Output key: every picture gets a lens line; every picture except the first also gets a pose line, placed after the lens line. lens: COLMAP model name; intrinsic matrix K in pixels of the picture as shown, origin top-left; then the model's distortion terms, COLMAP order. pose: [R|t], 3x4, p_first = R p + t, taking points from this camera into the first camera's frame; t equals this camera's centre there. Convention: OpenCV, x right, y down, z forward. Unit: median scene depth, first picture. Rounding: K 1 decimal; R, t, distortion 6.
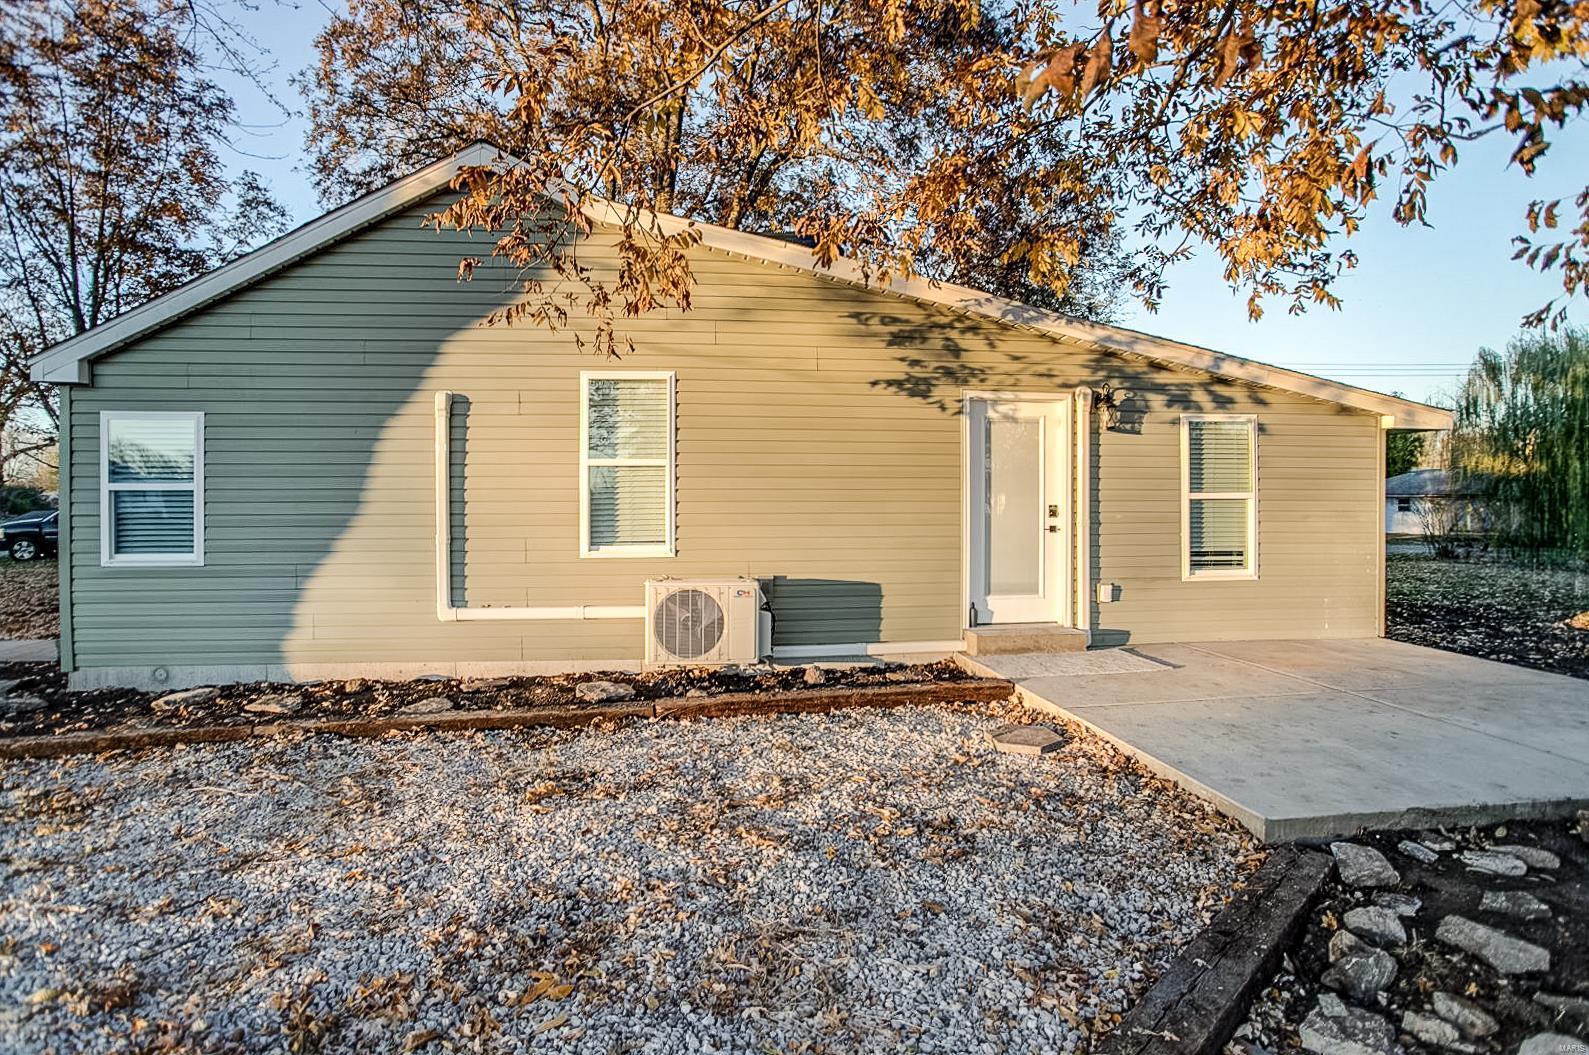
lens RADIAL K [[840.5, 0, 735.0], [0, 840.5, 500.7], [0, 0, 1]] dist [-0.074910, 0.034851]
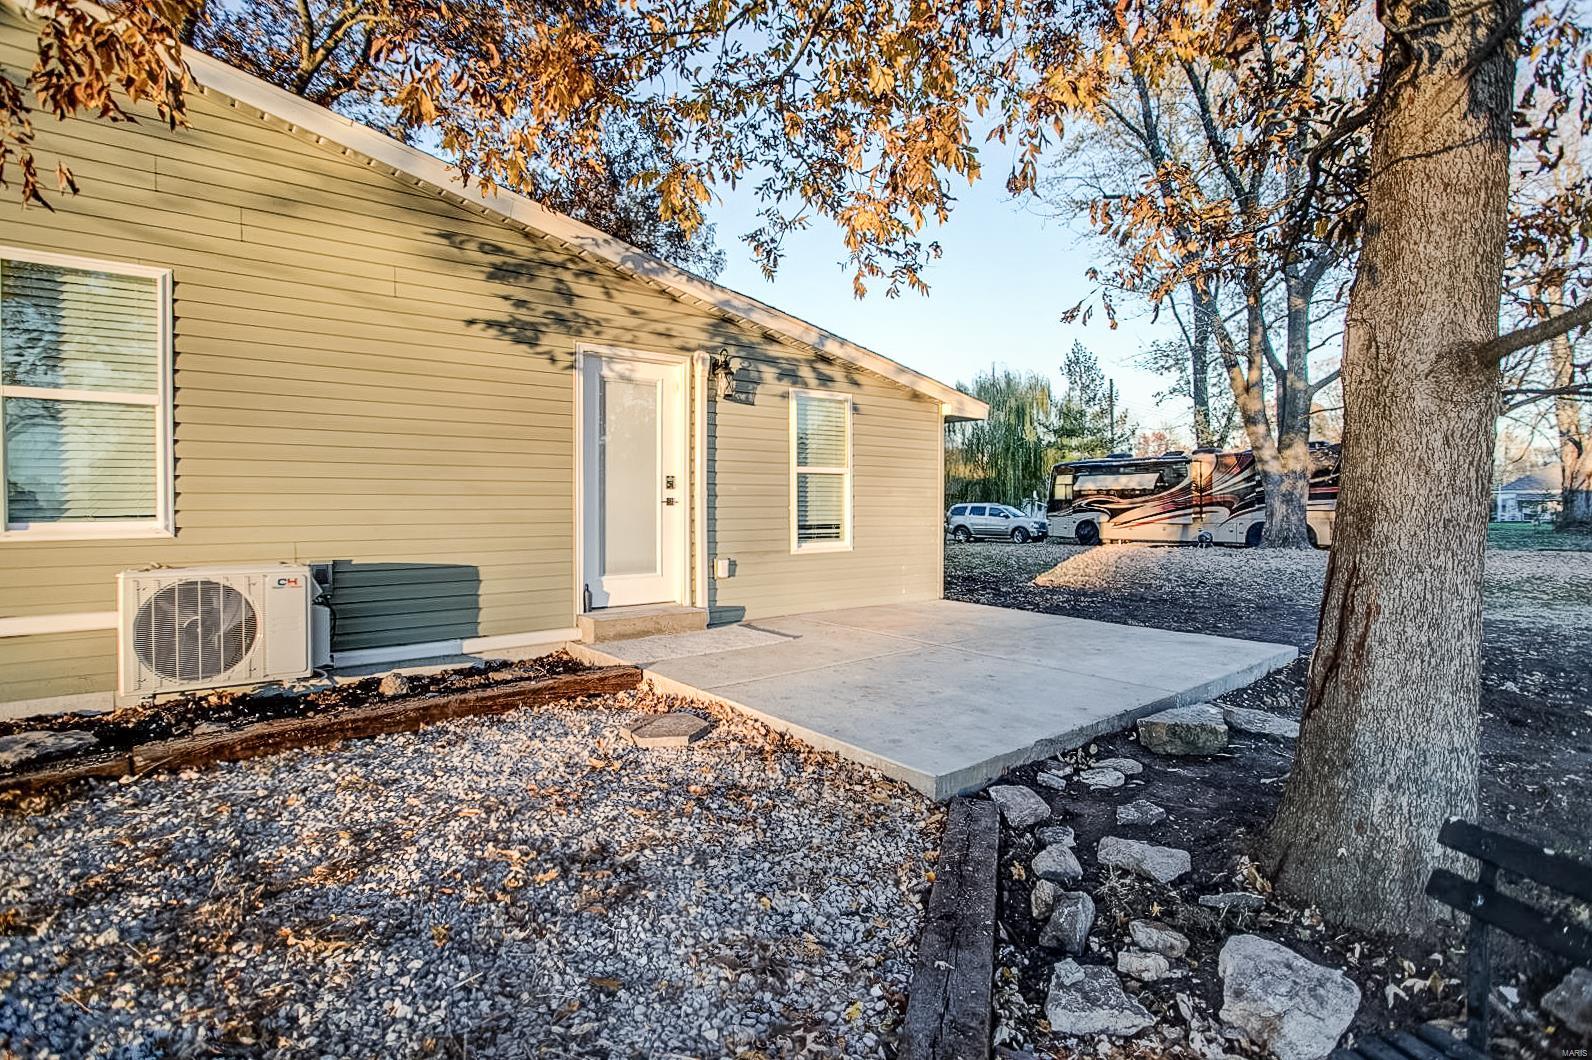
lens RADIAL K [[802.3, 0, 792.8], [0, 802.3, 518.7], [0, 0, 1]] dist [-0.072999, 0.035154]
pose [[0.837363, -0.007921, 0.546589, 0.007341], [0.002867, 0.999945, 0.010098, 0.052251], [-0.546639, -0.006889, 0.837340, 0.203849]]
